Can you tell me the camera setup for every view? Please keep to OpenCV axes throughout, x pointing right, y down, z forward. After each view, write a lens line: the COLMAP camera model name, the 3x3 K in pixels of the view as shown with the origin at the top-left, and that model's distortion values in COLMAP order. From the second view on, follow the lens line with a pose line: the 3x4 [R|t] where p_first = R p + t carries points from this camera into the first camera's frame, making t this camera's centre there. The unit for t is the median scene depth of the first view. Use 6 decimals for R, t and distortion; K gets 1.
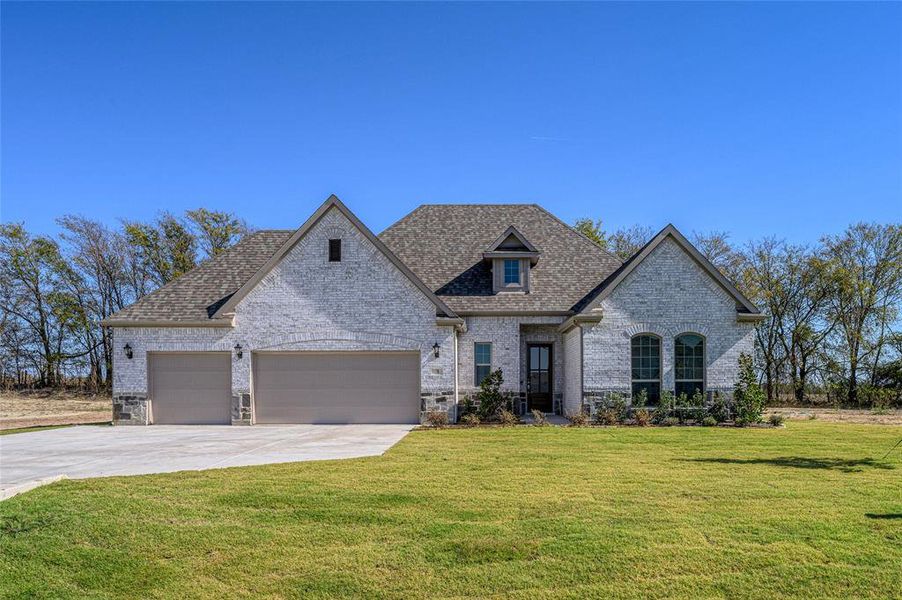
lens RADIAL K [[676.9, 0, 468.8], [0, 676.9, 358.4], [0, 0, 1]] dist [0.002716, -0.003917]
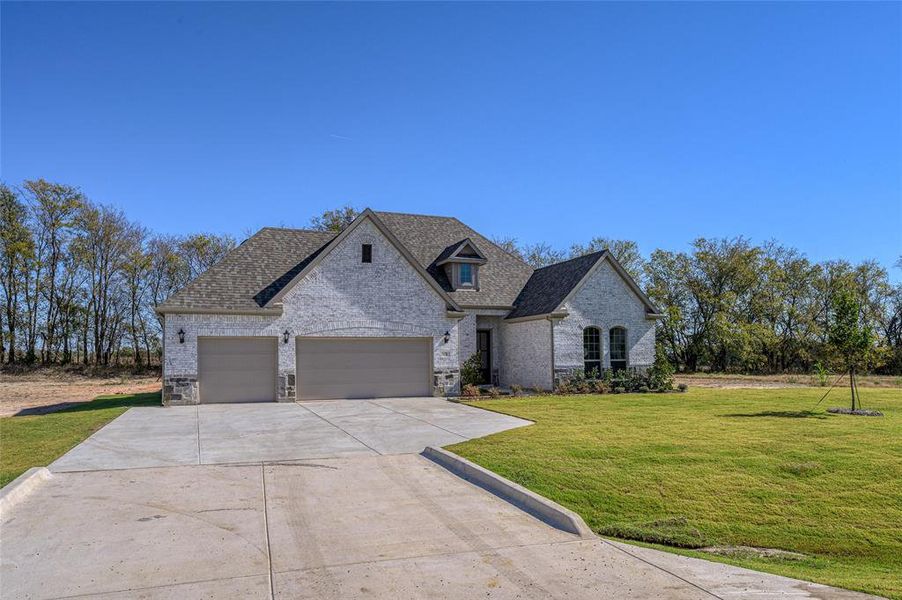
lens RADIAL K [[605.4, 0, 436.1], [0, 605.4, 310.0], [0, 0, 1]] dist [0.002113, 0.001448]
pose [[0.932887, 0.022781, 0.359447, -0.470296], [-0.011089, 0.999341, -0.034555, -0.023327], [-0.359997, 0.028250, 0.932526, -0.046448]]
